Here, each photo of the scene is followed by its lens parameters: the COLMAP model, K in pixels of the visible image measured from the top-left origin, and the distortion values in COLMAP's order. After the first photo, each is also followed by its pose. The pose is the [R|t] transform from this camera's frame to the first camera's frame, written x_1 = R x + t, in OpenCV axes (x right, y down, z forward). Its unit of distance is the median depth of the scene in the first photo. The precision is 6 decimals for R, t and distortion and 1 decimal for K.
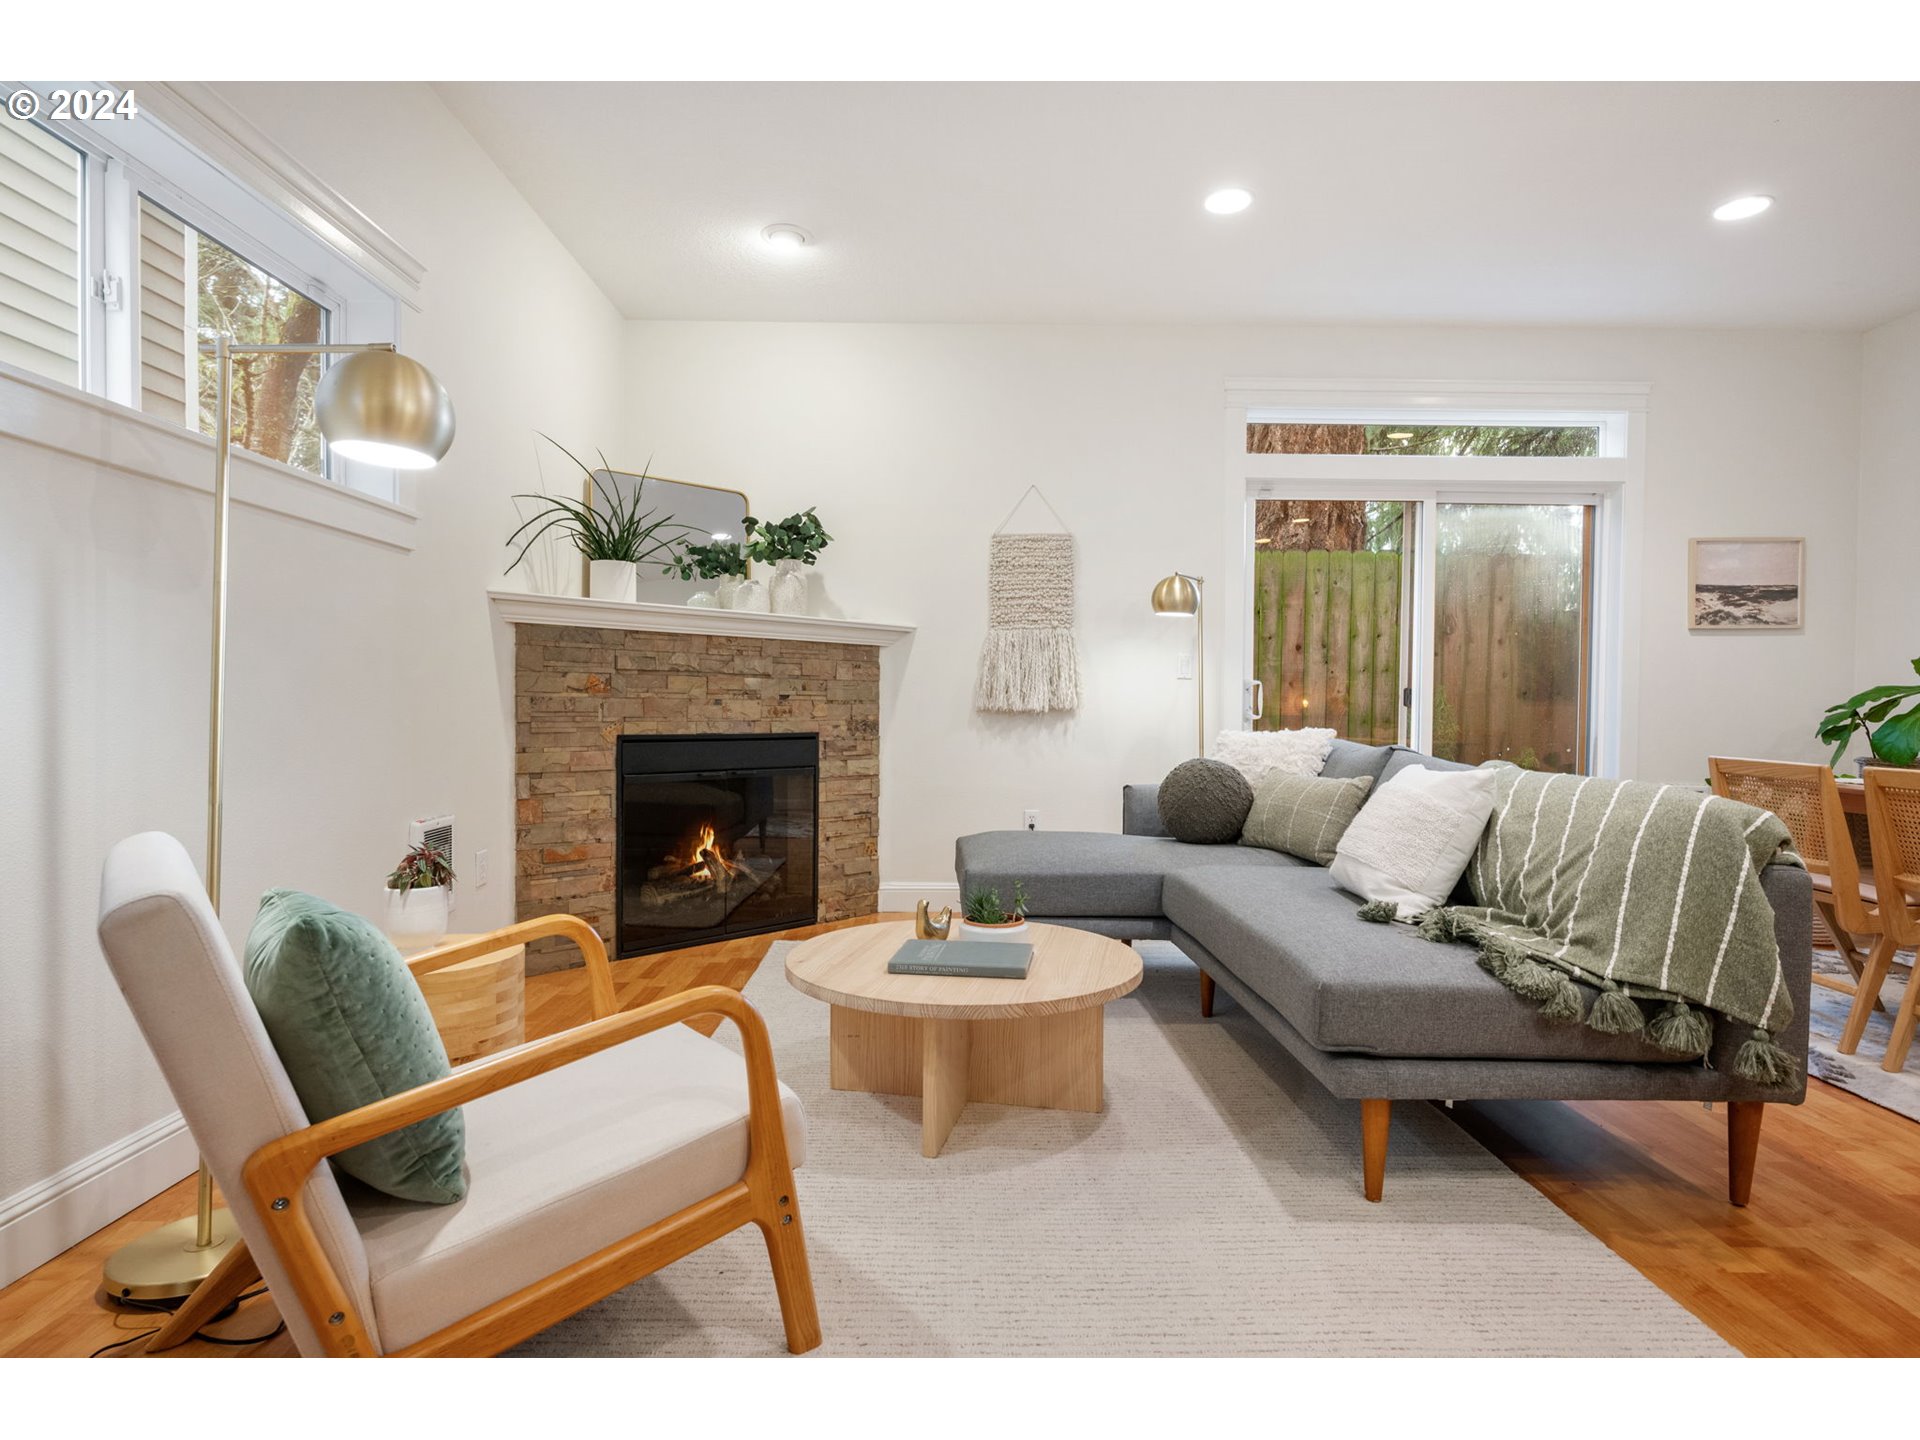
lens RADIAL K [[825.3, 0, 957.6], [0, 825.3, 729.7], [0, 0, 1]] dist [0.001230, 0.000094]
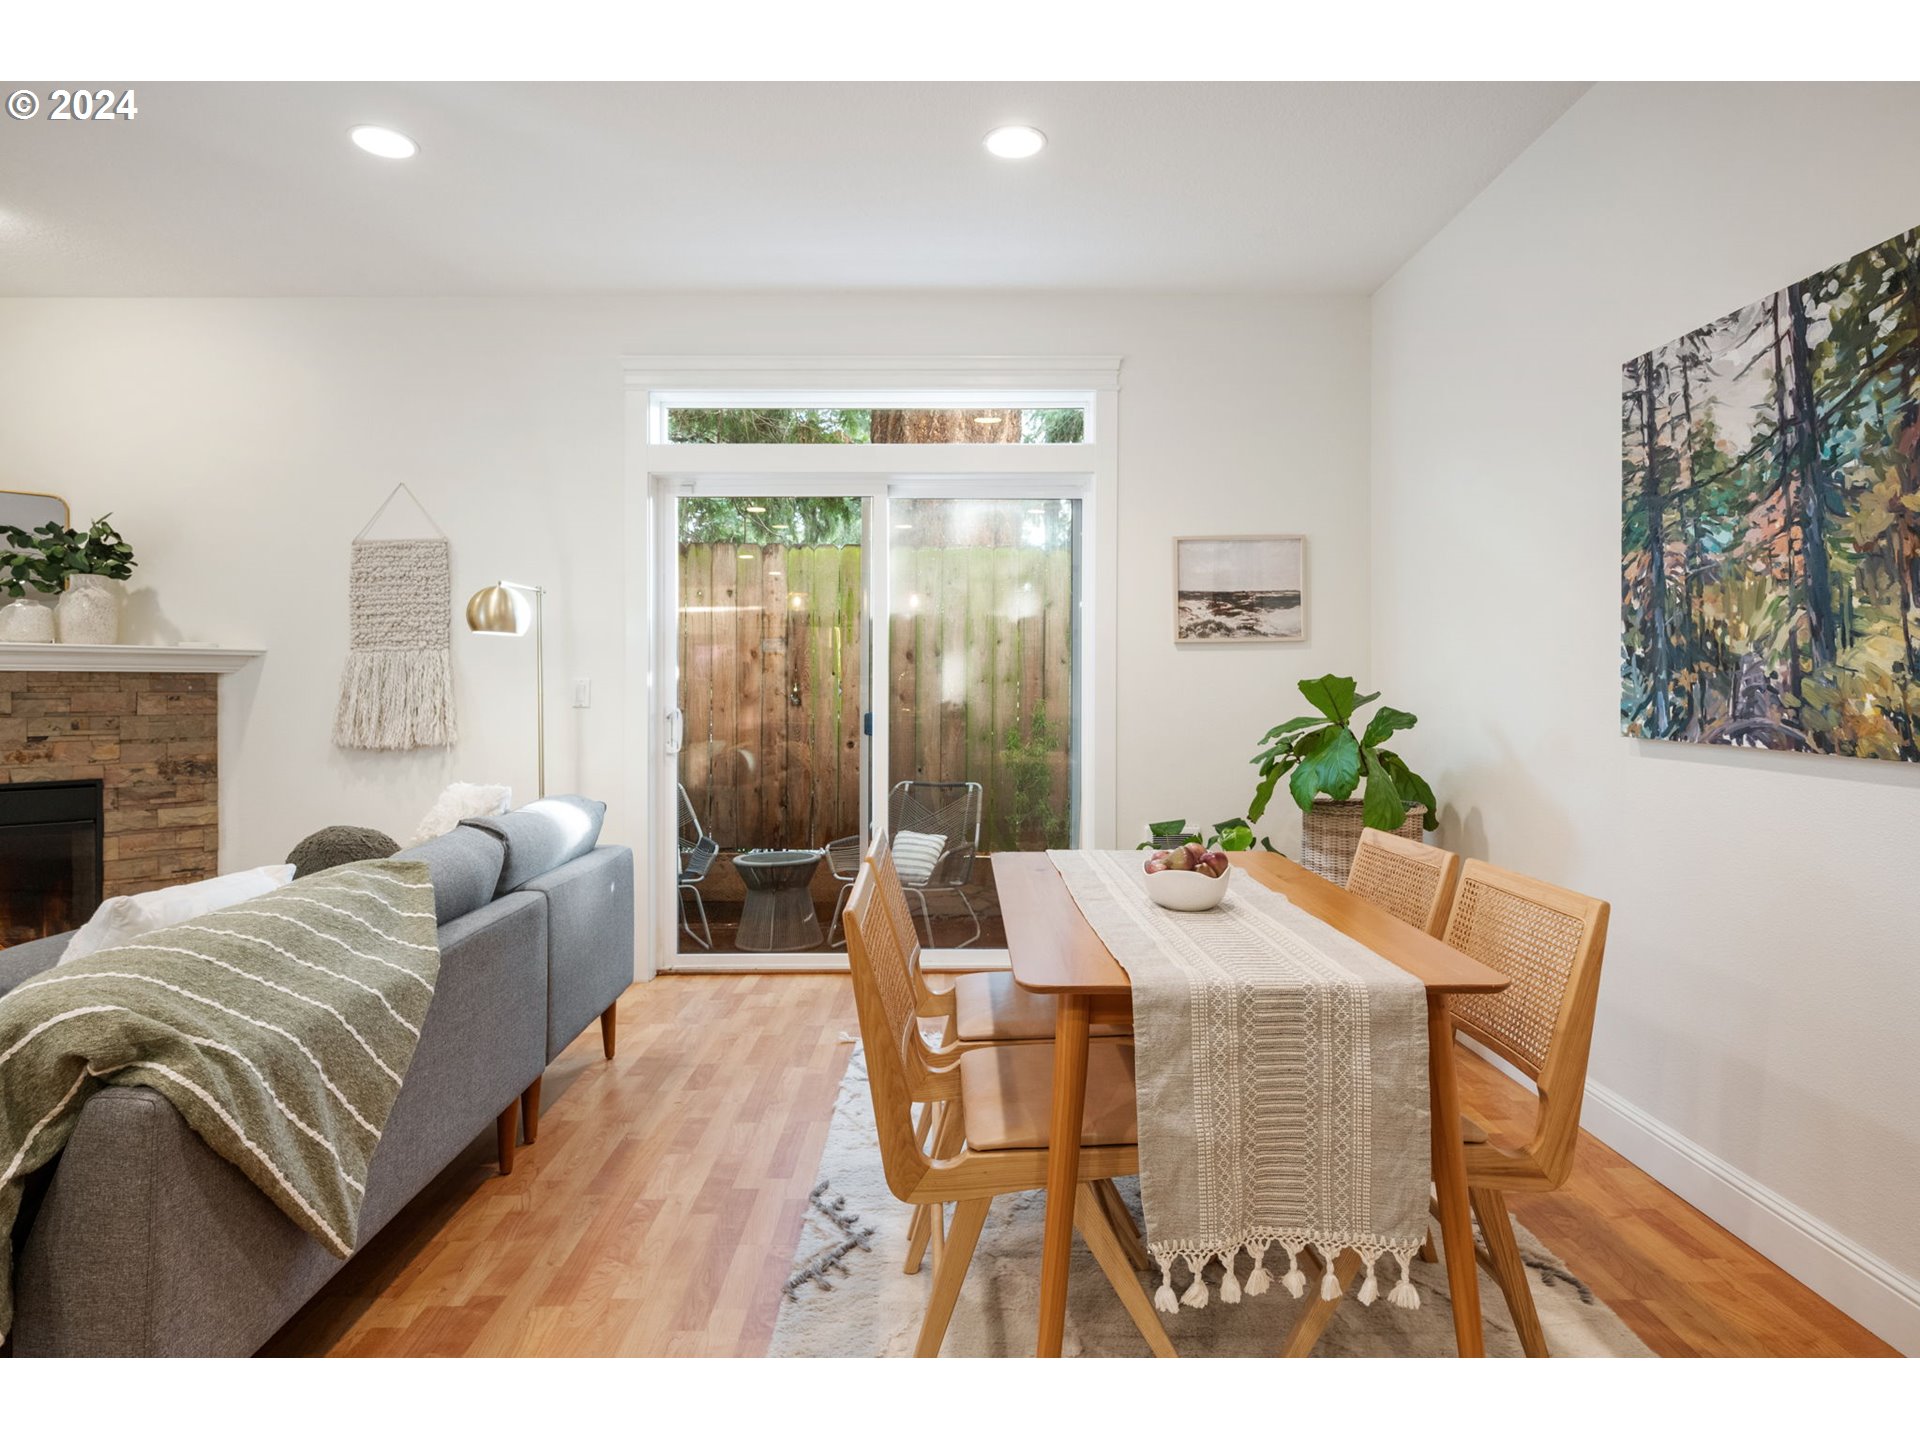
lens RADIAL K [[817.1, 0, 964.2], [0, 817.1, 709.6], [0, 0, 1]] dist [0.000373, -0.000033]
pose [[0.999949, -0.010109, -0.000633, 0.679128], [0.010105, 0.999934, -0.005556, -0.051110], [0.000689, 0.005550, 0.999984, 0.156228]]
